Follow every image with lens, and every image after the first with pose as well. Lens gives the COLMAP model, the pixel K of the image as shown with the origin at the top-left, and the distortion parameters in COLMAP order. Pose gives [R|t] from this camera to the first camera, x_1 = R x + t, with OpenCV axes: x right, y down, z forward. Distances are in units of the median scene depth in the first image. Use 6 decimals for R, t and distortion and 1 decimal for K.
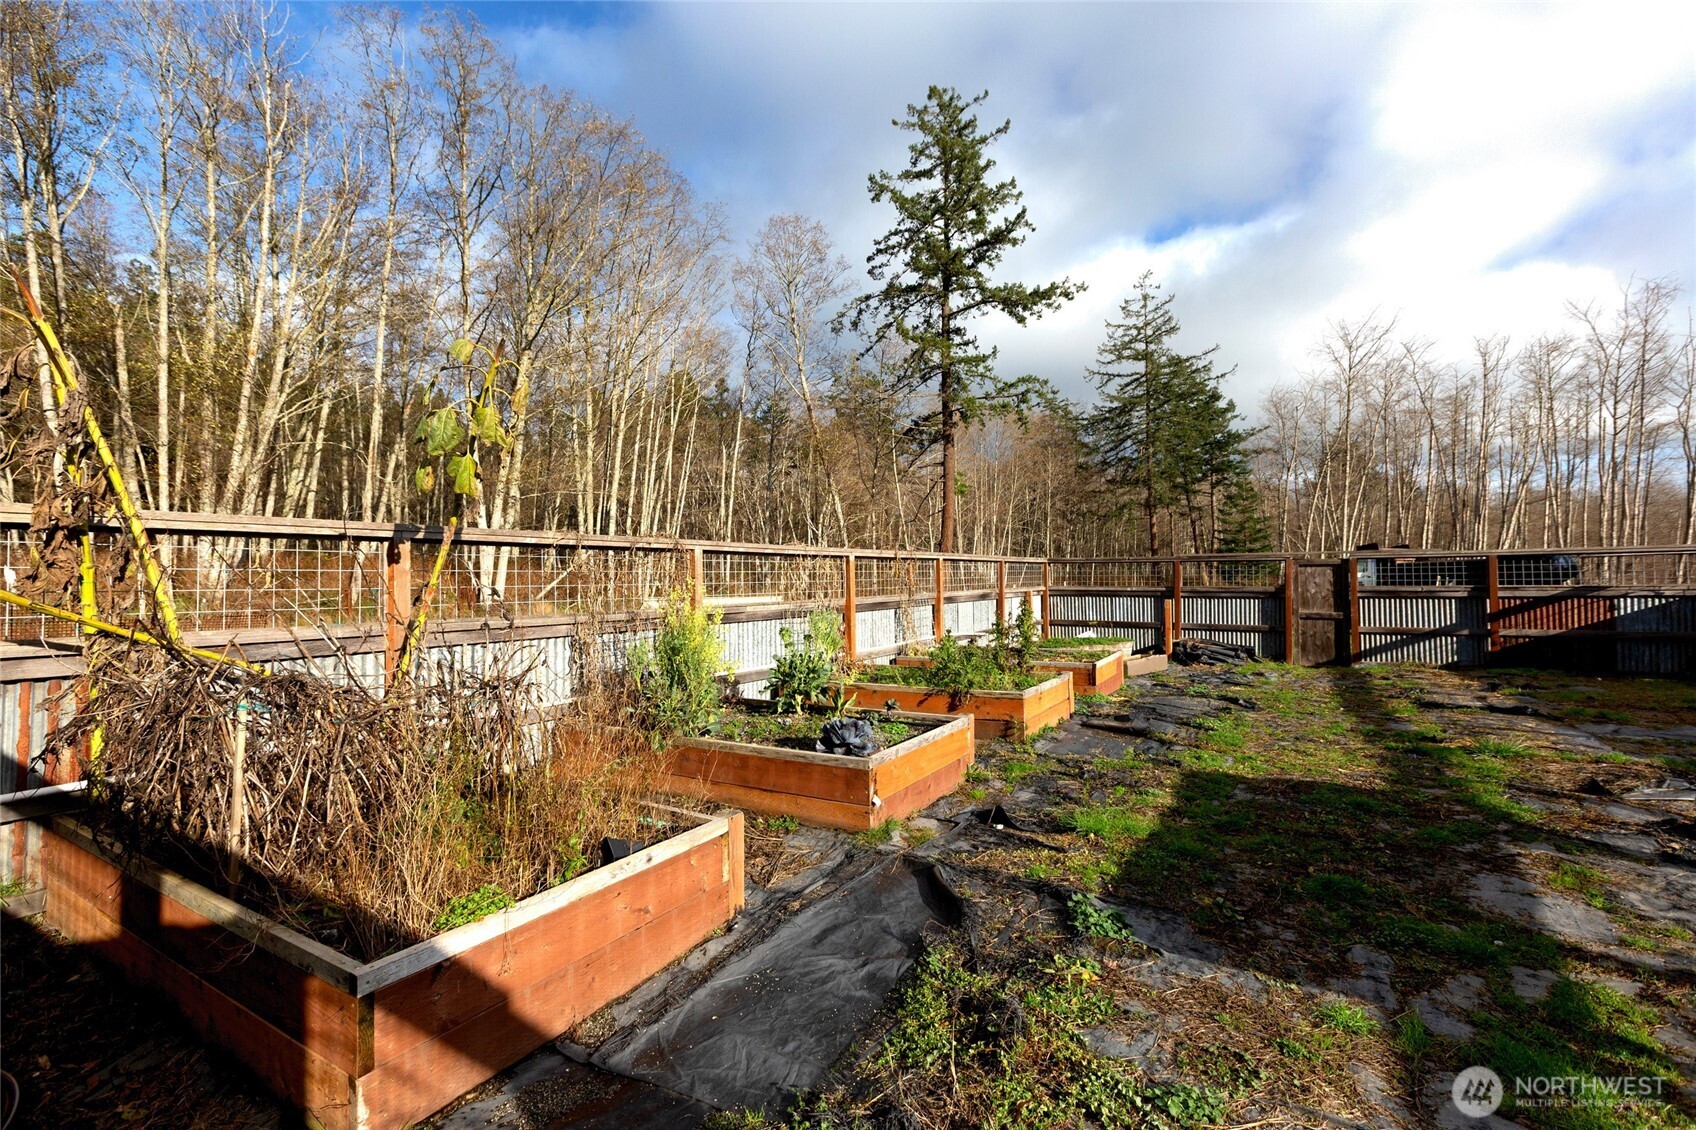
lens RADIAL K [[749.4, 0, 855.5], [0, 749.4, 555.7], [0, 0, 1]] dist [0.033007, -0.000065]
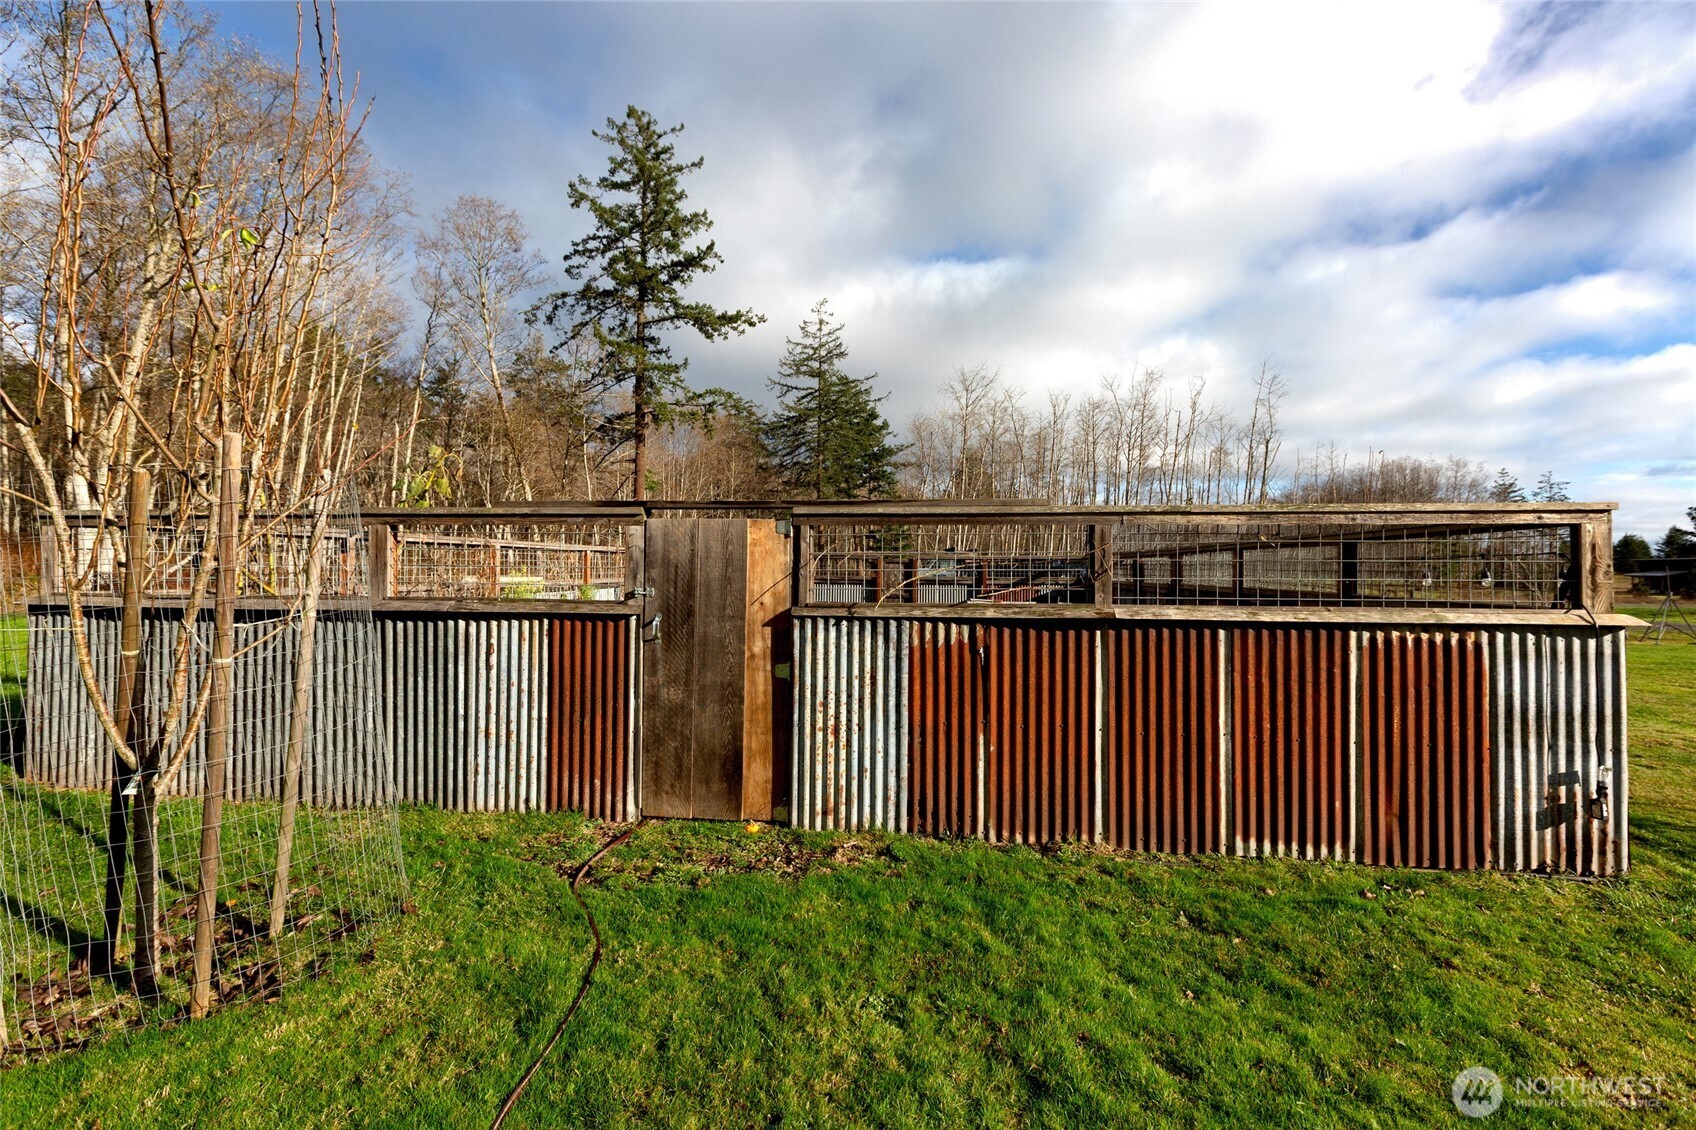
lens RADIAL K [[749.4, 0, 855.5], [0, 749.4, 555.7], [0, 0, 1]] dist [0.033007, -0.000065]
pose [[0.915209, 0.028367, 0.401980, -0.024239], [-0.034241, 0.999386, 0.007435, -0.003117], [-0.401523, -0.020569, 0.915618, -0.126419]]
